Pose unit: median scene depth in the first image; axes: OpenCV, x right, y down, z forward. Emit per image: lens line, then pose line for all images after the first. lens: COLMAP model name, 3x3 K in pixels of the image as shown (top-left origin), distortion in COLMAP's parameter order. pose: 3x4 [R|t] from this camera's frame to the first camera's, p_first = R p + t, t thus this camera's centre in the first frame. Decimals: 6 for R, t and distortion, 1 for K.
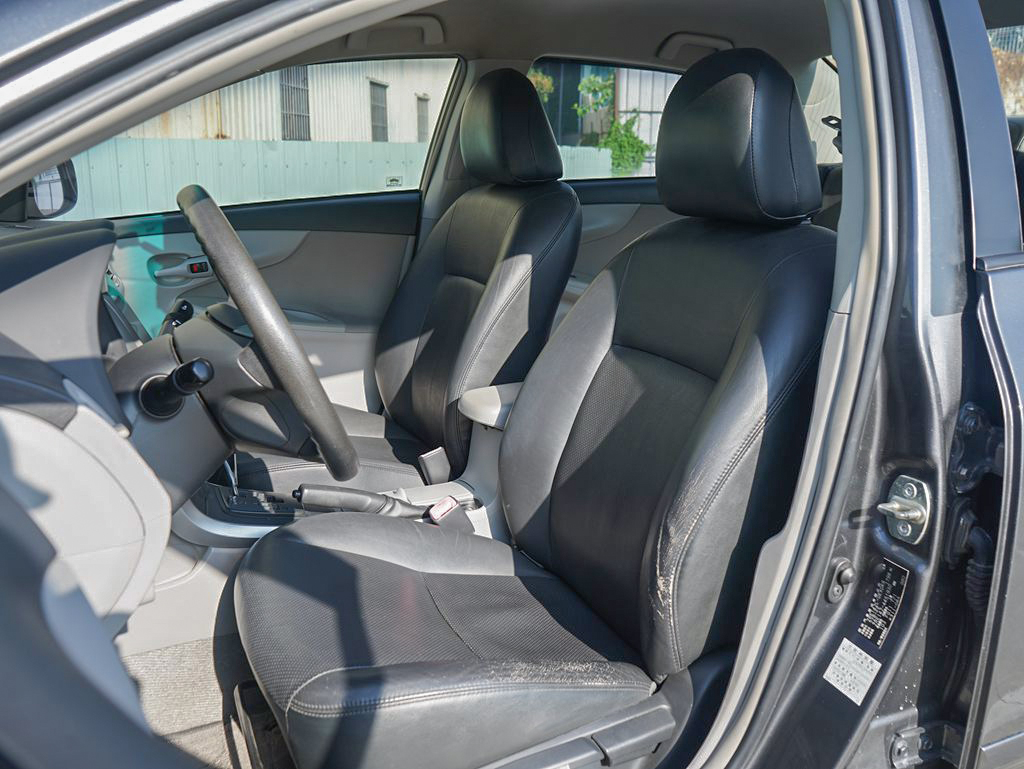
lens RADIAL K [[890.1, 0, 510.8], [0, 890.1, 386.3], [0, 0, 1]] dist [-0.006816, -0.001807]
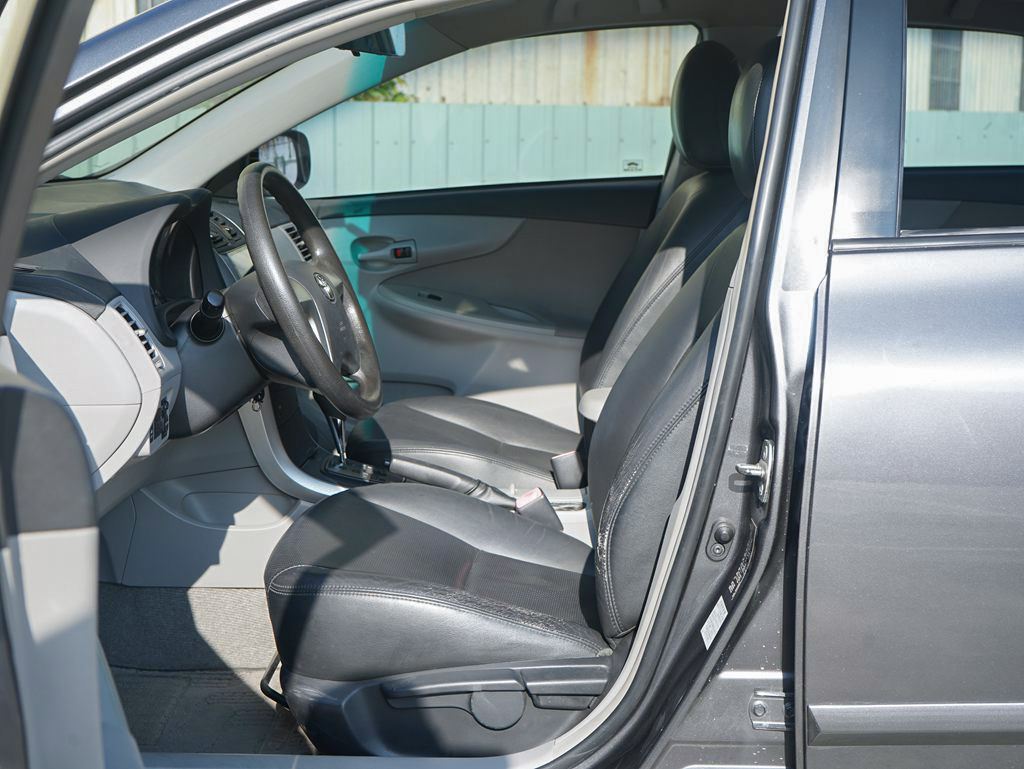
lens RADIAL K [[1399.8, 0, 512.3], [0, 1399.8, 383.3], [0, 0, 1]] dist [-0.001738, 0.000000]
pose [[0.913172, 0.078321, -0.399979, 0.362002], [-0.107395, 0.992920, -0.050761, 0.065944], [0.393172, 0.089309, 0.915118, -0.291670]]
